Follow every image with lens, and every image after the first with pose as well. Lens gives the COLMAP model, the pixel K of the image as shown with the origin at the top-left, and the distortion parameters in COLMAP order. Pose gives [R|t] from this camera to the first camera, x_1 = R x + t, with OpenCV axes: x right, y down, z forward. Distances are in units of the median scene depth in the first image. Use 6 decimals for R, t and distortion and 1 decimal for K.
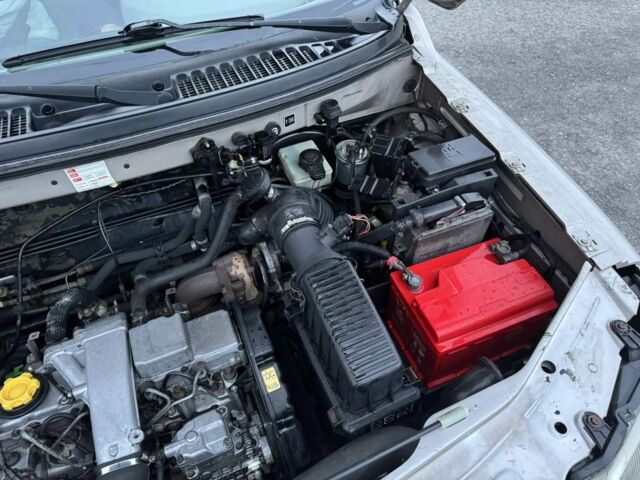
lens RADIAL K [[447.4, 0, 324.3], [0, 447.4, 237.0], [0, 0, 1]] dist [0.101597, -0.144602]
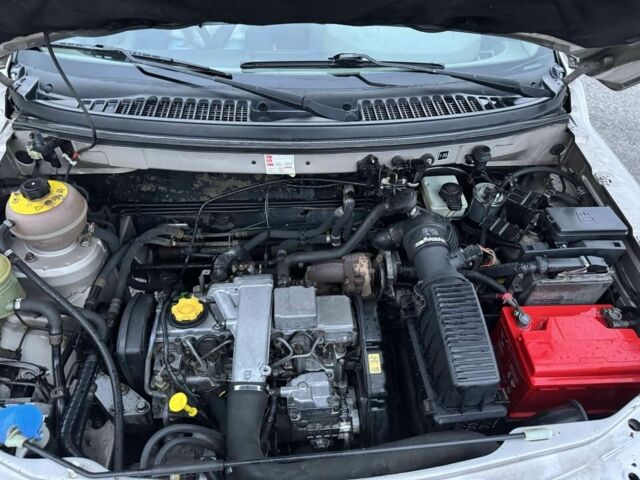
lens RADIAL K [[447.4, 0, 324.3], [0, 447.4, 237.0], [0, 0, 1]] dist [0.101597, -0.144602]
pose [[0.946934, 0.261076, -0.187500, -0.104953], [-0.270635, 0.962307, -0.026871, 0.063204], [0.173417, 0.076189, 0.981897, -0.197148]]
